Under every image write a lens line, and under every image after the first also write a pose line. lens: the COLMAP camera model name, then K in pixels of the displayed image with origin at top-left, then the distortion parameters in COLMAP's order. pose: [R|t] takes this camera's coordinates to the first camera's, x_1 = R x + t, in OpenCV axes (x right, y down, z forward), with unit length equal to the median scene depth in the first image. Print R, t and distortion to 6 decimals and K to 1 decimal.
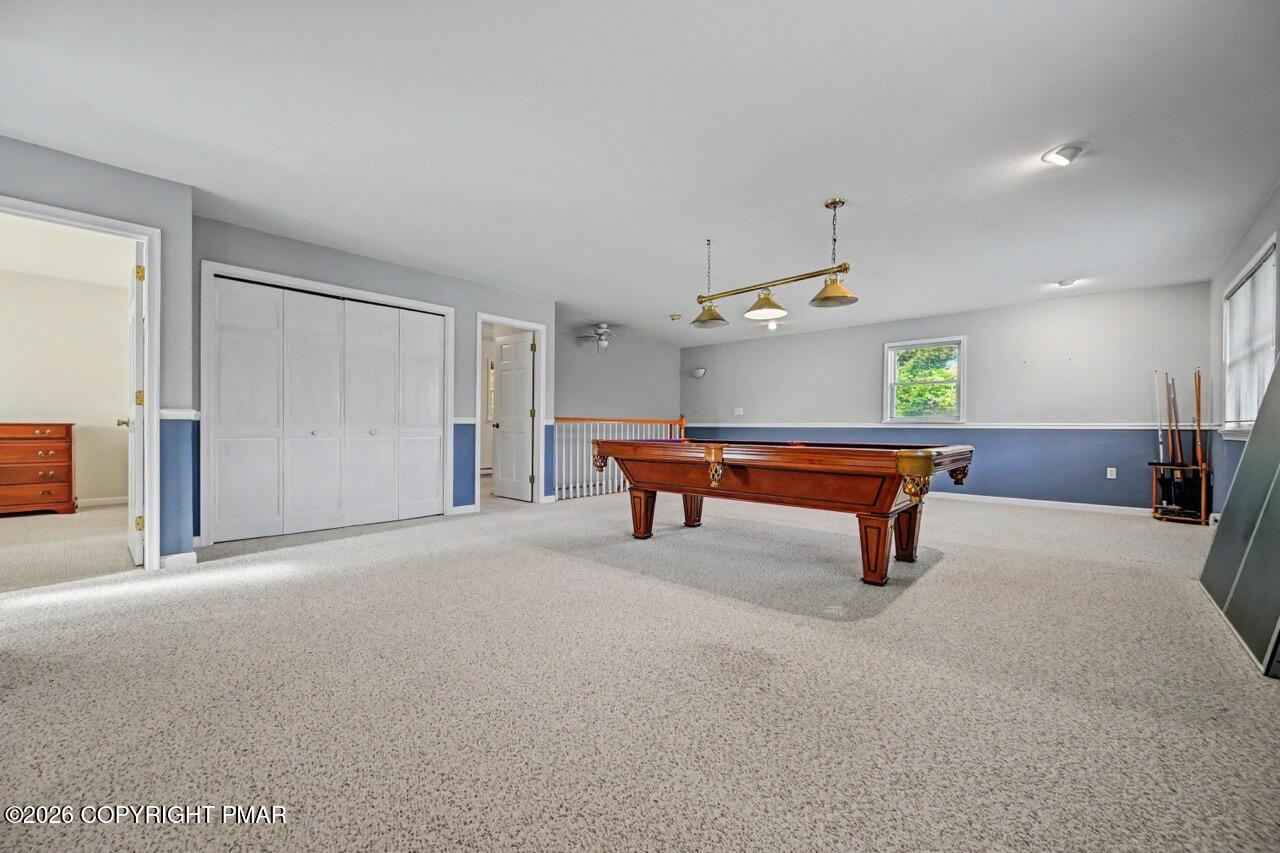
lens RADIAL K [[507.6, 0, 642.0], [0, 507.6, 432.0], [0, 0, 1]] dist [0.003503, 0.000247]
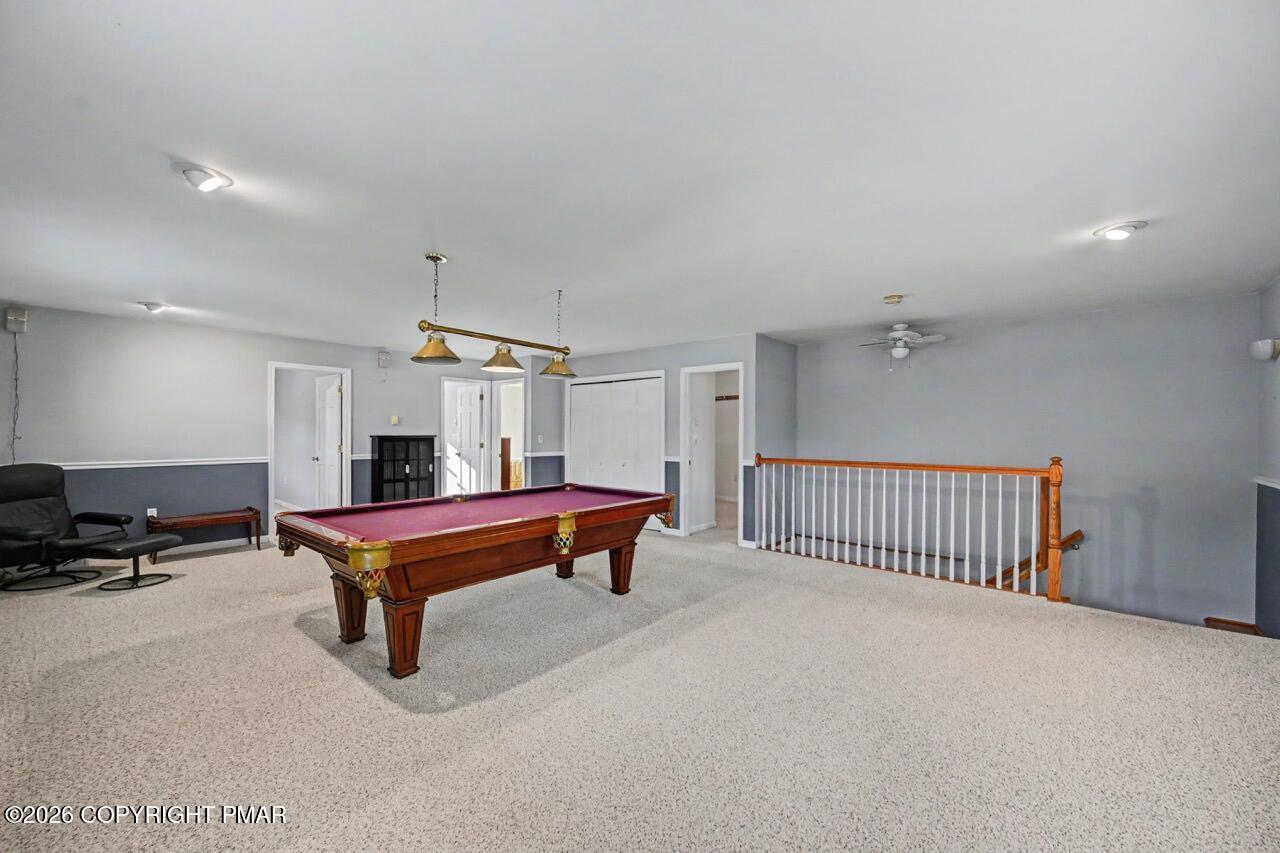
lens RADIAL K [[507.6, 0, 638.8], [0, 507.6, 426.9], [0, 0, 1]] dist [0.003503, 0.000247]
pose [[0.010403, -0.019587, -0.999754, 0.773490], [-0.015189, 0.999690, -0.019744, -0.065269], [0.999831, 0.015391, 0.010102, 0.798432]]
